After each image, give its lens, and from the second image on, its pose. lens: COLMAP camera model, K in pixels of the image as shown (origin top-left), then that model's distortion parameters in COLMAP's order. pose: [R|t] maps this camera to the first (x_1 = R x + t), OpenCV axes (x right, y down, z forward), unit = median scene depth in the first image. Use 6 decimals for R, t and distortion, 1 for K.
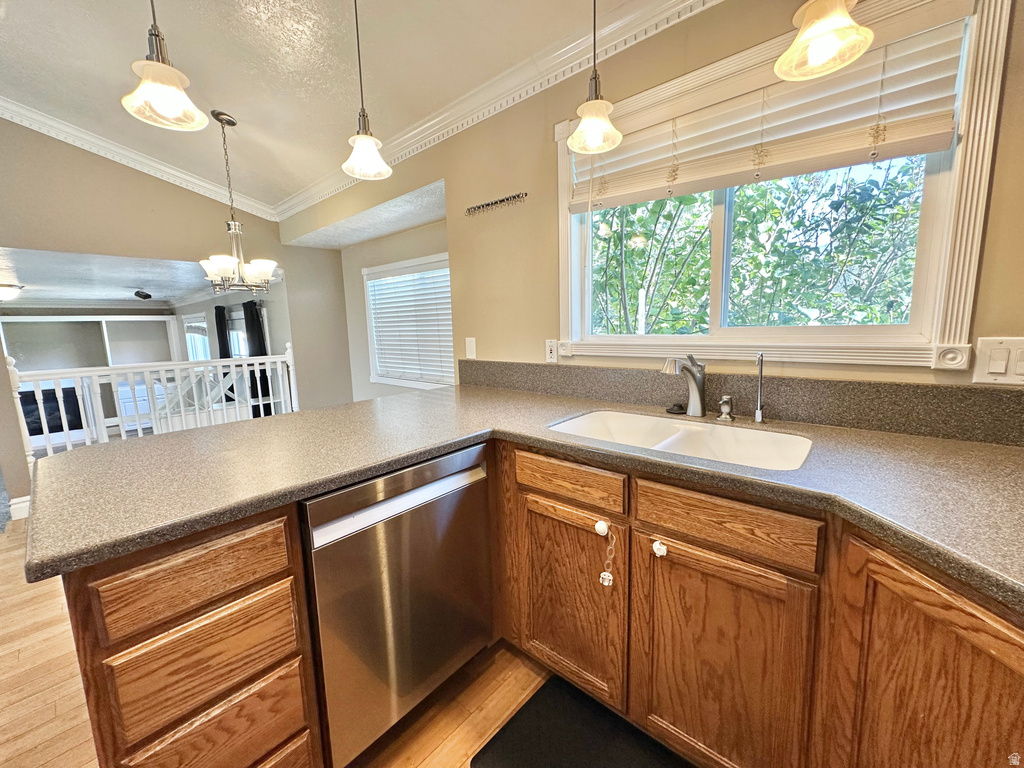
lens RADIAL K [[409.1, 0, 509.9], [0, 409.1, 383.7], [0, 0, 1]] dist [-0.002227, 0.000371]
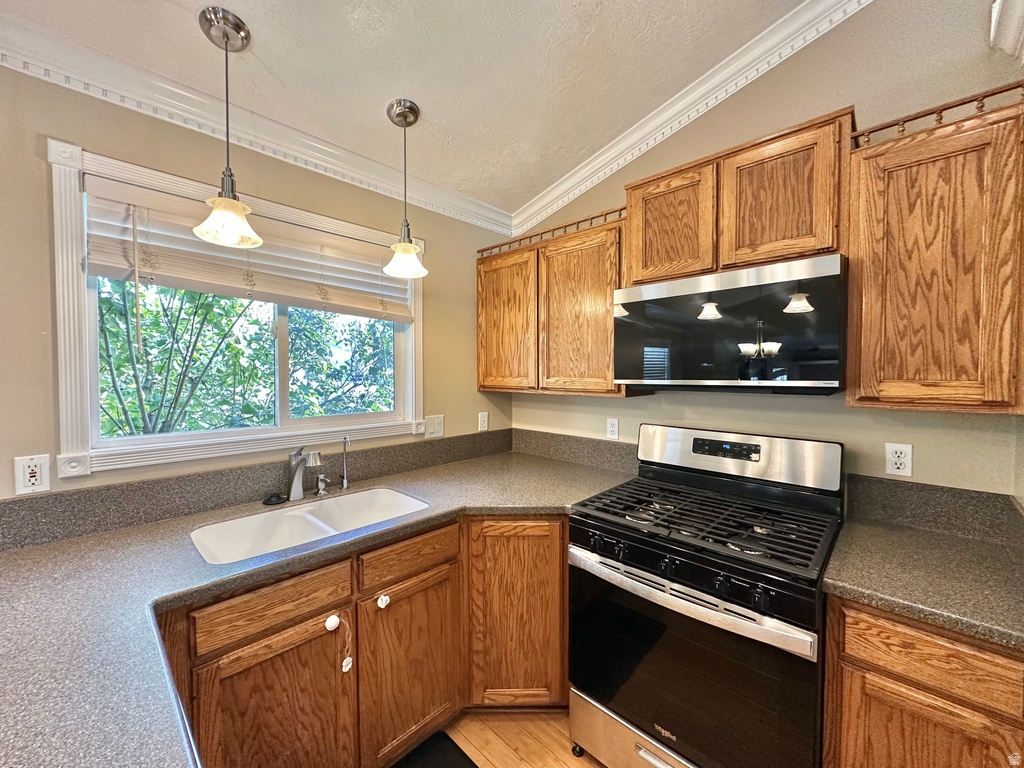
lens RADIAL K [[409.3, 0, 514.1], [0, 409.3, 383.3], [0, 0, 1]] dist [-0.000462, 0.000362]
pose [[0.038699, -0.000805, 0.999251, -0.523963], [0.139889, 0.990156, -0.004620, -0.120936], [-0.989411, 0.139963, 0.038431, 0.265911]]
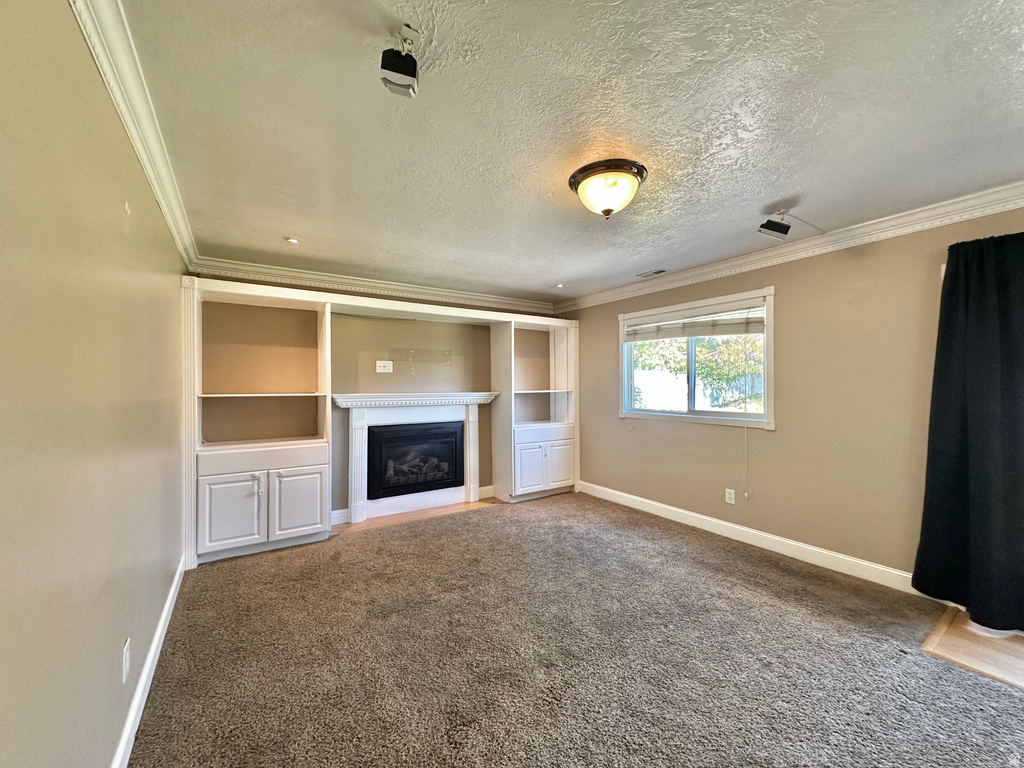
lens RADIAL K [[409.1, 0, 509.9], [0, 409.1, 383.7], [0, 0, 1]] dist [-0.002227, 0.000371]
pose [[0.968174, 0.020542, -0.249432, -3.159640], [-0.054770, 0.989859, -0.131071, 0.115790], [0.244210, 0.140561, 0.959481, 1.454858]]
